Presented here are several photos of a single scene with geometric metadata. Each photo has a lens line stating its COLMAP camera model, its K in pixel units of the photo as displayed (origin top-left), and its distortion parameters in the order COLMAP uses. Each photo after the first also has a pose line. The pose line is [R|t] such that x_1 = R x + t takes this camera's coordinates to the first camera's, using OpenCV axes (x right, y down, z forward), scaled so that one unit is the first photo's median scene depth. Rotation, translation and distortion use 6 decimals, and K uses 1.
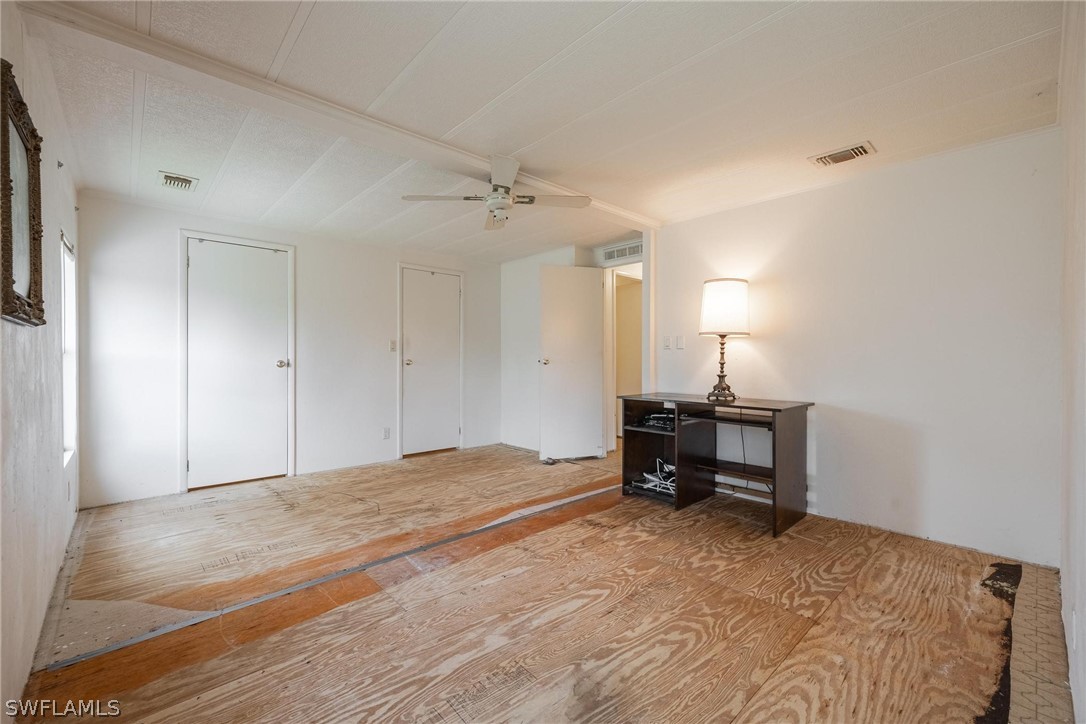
lens RADIAL K [[447.2, 0, 539.3], [0, 447.2, 363.3], [0, 0, 1]] dist [-0.001519, -0.000149]
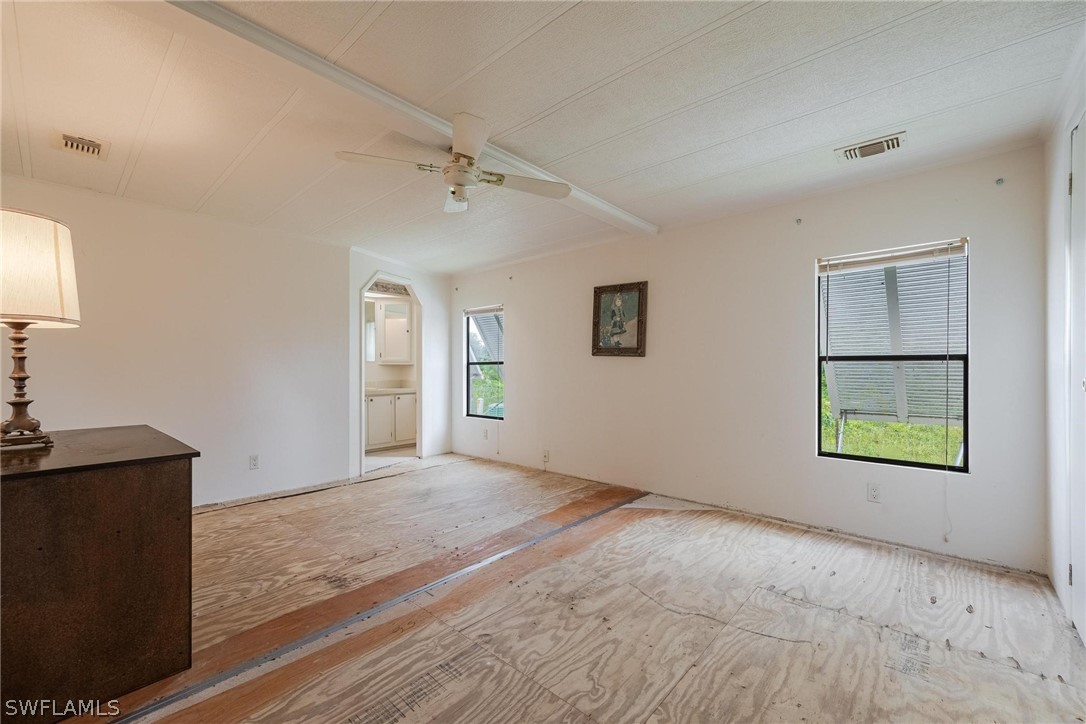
lens RADIAL K [[447.2, 0, 548.4], [0, 447.2, 365.3], [0, 0, 1]] dist [-0.001519, -0.000149]
pose [[-0.993532, -0.000444, -0.113555, -0.164387], [-0.000918, 0.999991, 0.004122, -0.021875], [0.113552, 0.004200, -0.993523, 1.946828]]
